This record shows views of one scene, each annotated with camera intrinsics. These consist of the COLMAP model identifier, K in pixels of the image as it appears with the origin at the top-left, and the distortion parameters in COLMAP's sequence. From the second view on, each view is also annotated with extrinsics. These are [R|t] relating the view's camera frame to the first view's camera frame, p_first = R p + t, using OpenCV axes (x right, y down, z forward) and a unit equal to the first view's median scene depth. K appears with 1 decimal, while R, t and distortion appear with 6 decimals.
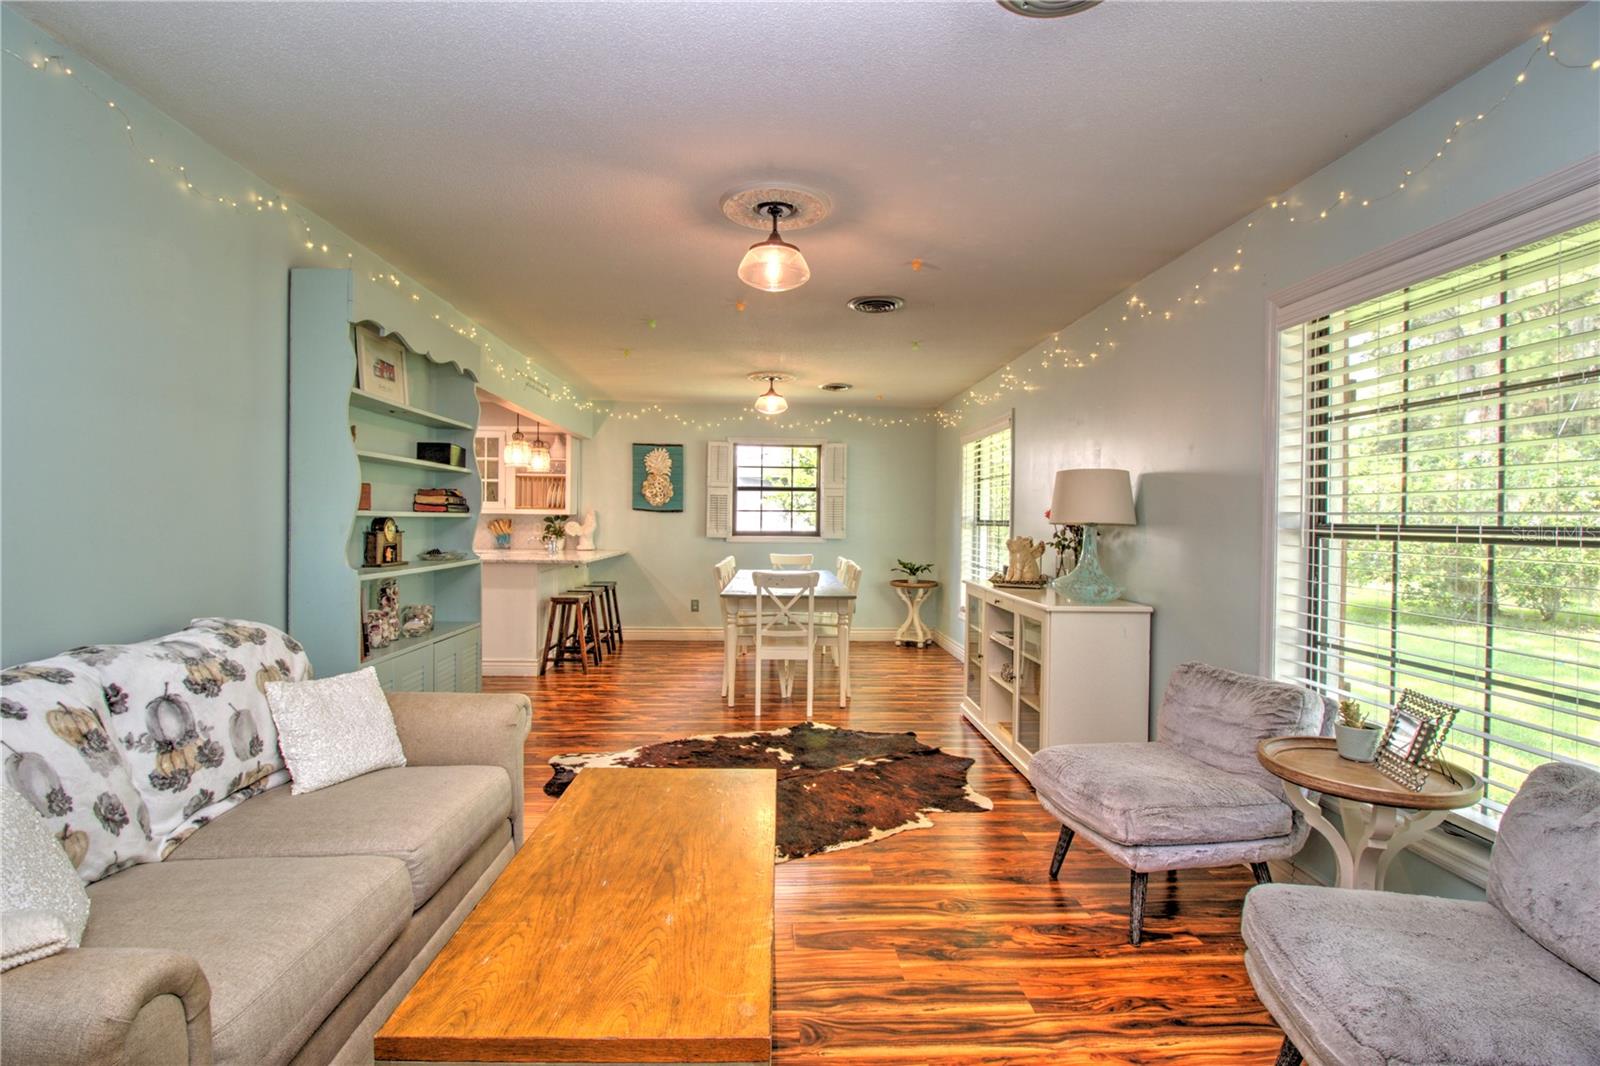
lens RADIAL K [[741.9, 0, 790.9], [0, 741.9, 524.5], [0, 0, 1]] dist [-0.010628, -0.006616]
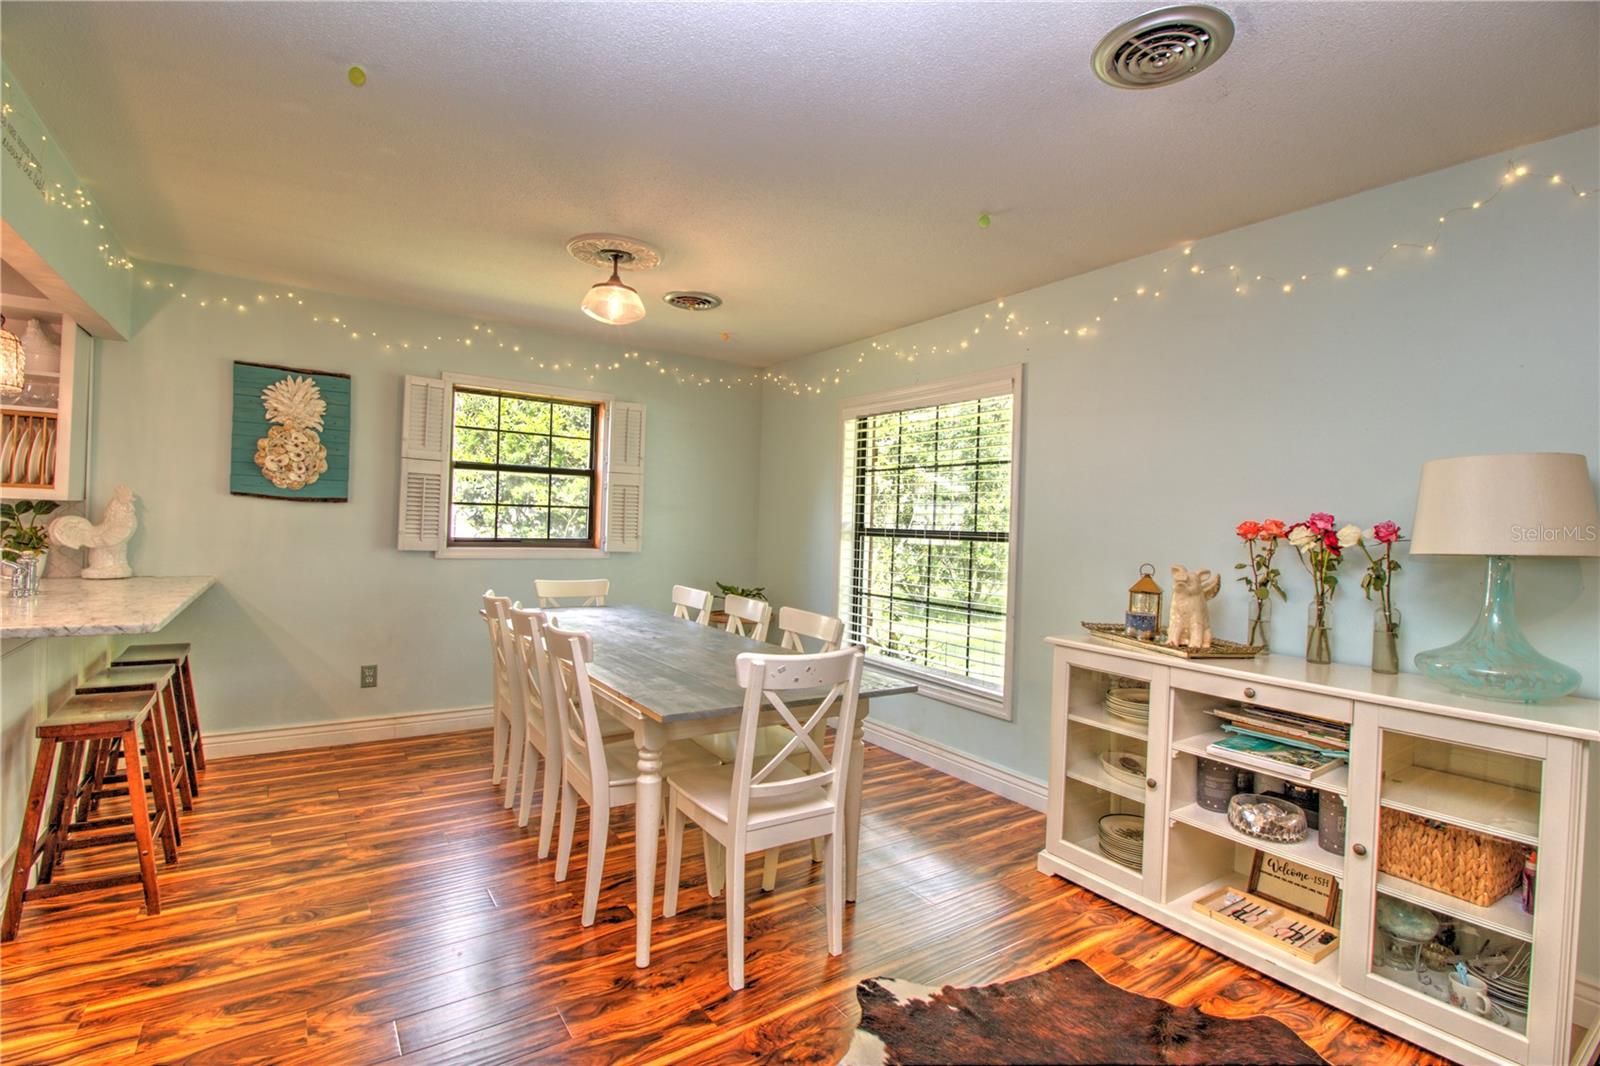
lens RADIAL K [[741.9, 0, 797.9], [0, 741.9, 524.7], [0, 0, 1]] dist [-0.010628, -0.006616]
pose [[0.848982, 0.016422, 0.528166, -0.152081], [-0.019089, 0.999818, -0.000403, -0.006872], [-0.528076, -0.009739, 0.849141, 0.385210]]
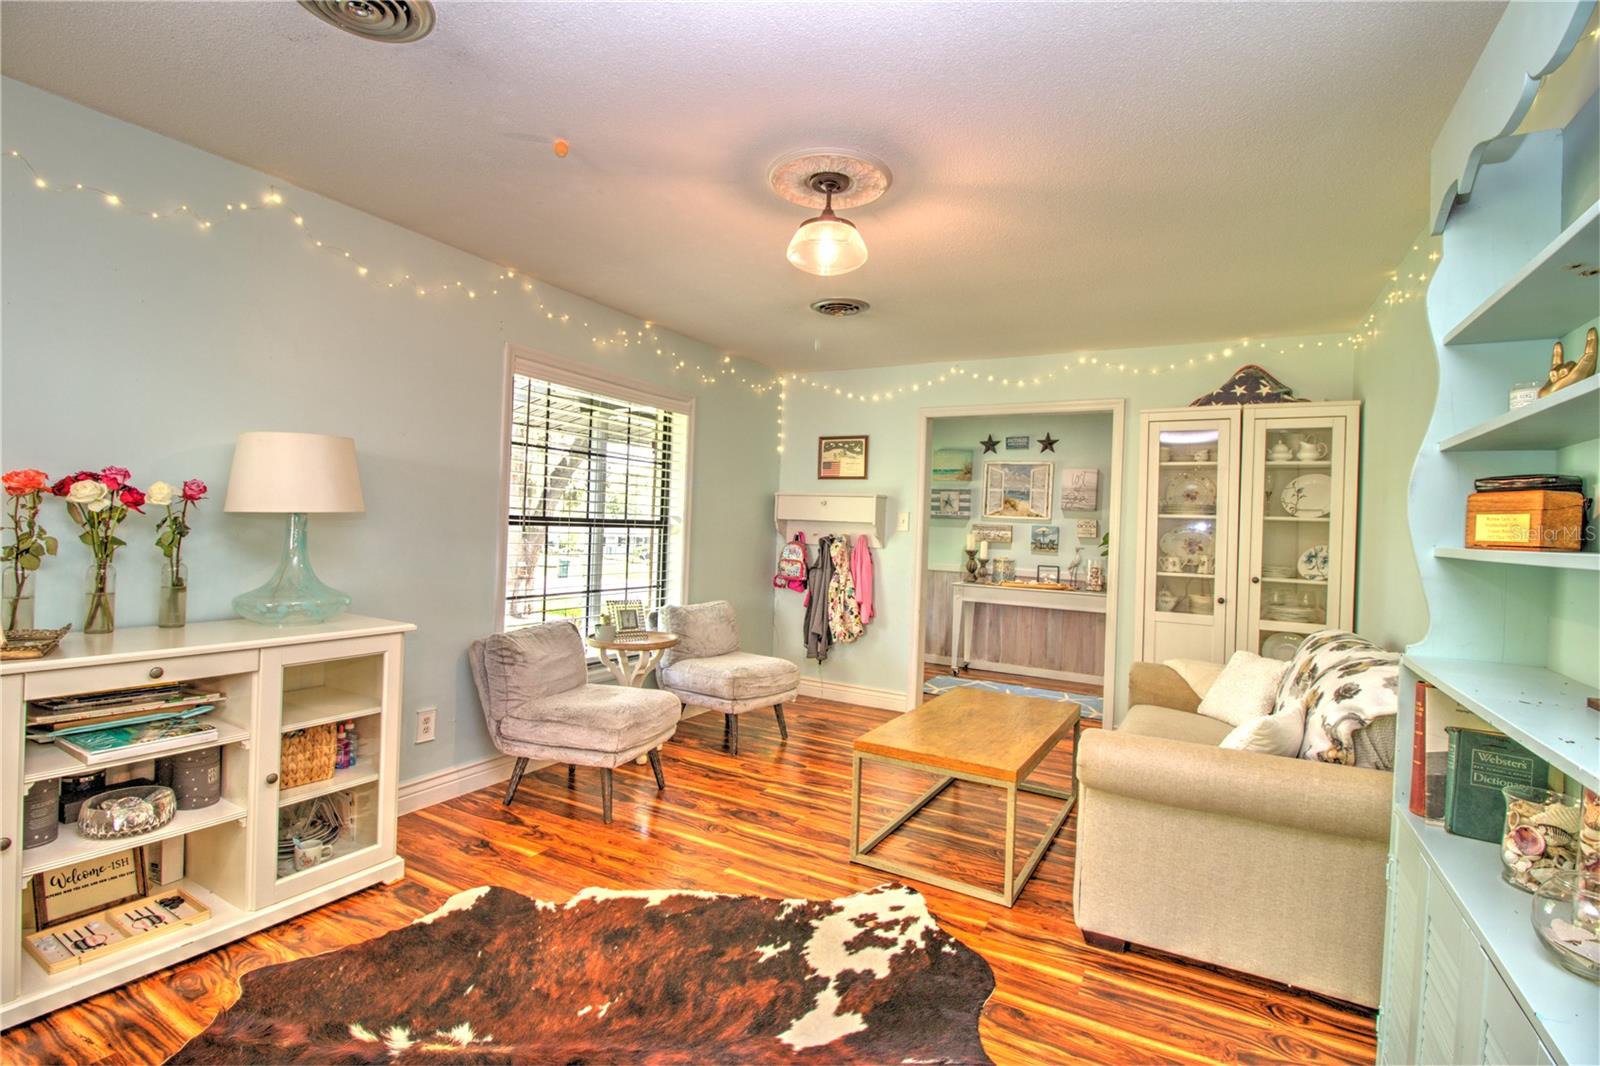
lens RADIAL K [[741.9, 0, 788.2], [0, 741.9, 522.8], [0, 0, 1]] dist [-0.010628, -0.006616]
pose [[-0.846687, -0.043135, 0.530340, -0.167026], [-0.043635, 0.998980, 0.011588, -0.009173], [-0.530299, -0.013330, -0.847706, 0.630296]]
